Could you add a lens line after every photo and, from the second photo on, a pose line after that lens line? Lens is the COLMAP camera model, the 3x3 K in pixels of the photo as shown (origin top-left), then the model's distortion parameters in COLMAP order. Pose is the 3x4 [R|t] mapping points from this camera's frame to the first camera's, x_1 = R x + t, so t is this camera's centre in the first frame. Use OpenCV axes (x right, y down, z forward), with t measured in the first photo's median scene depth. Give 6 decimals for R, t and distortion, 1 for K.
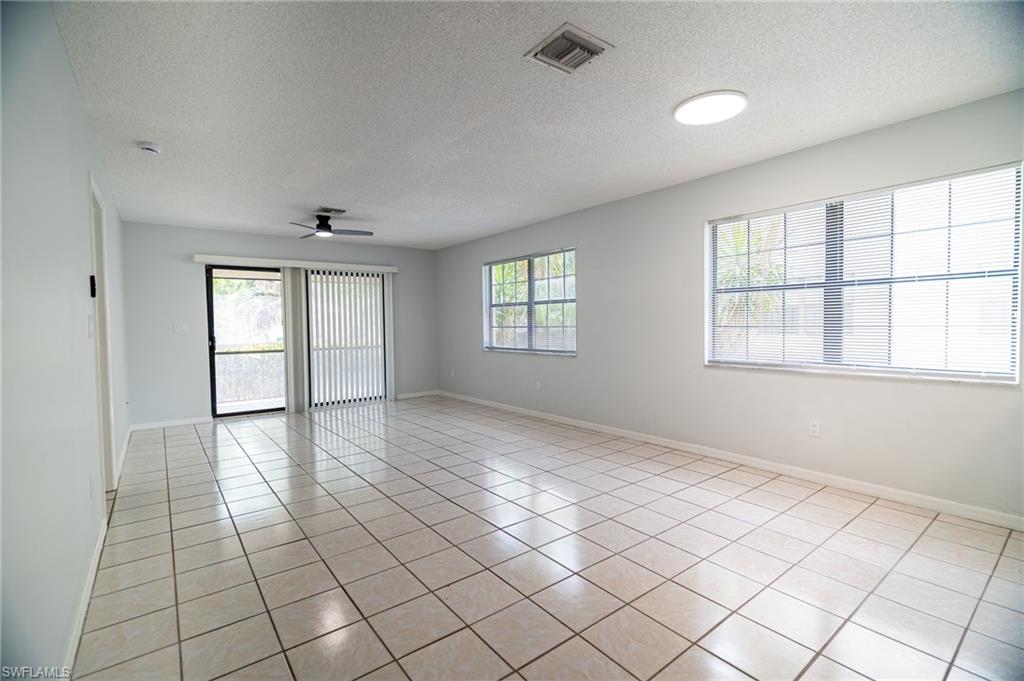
lens RADIAL K [[458.6, 0, 512.0], [0, 458.6, 340.5], [0, 0, 1]] dist [-0.003010, -0.000068]
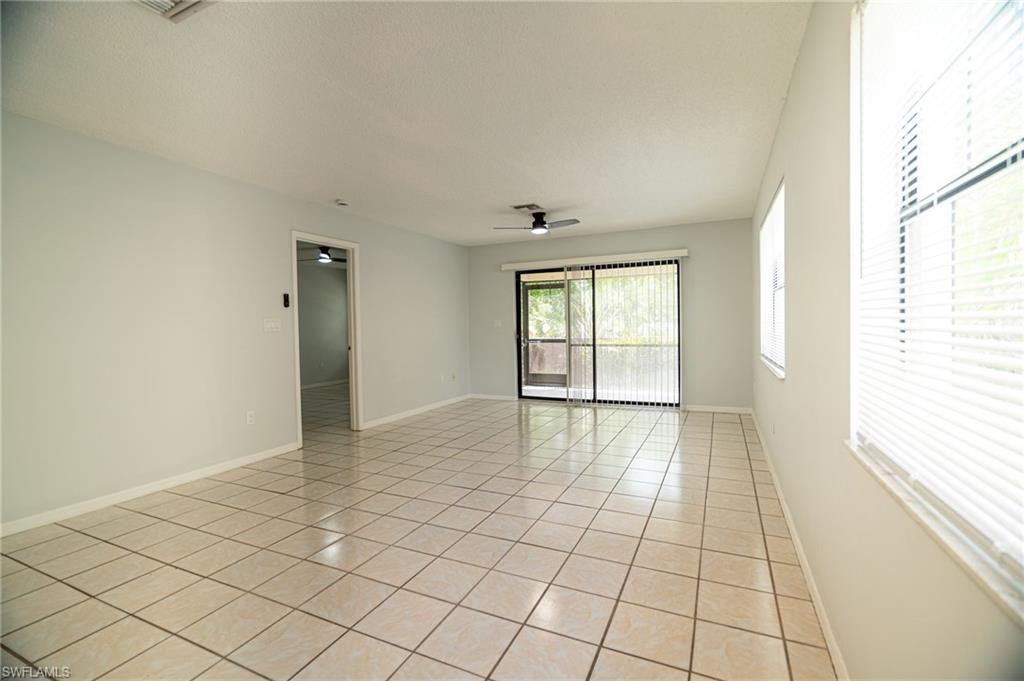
lens RADIAL K [[458.6, 0, 512.0], [0, 458.6, 340.5], [0, 0, 1]] dist [-0.003010, -0.000068]
pose [[0.466099, 0.033303, -0.884106, 0.425004], [-0.019241, 0.999437, 0.027503, -0.016494], [0.884523, 0.004192, 0.466477, 0.441074]]
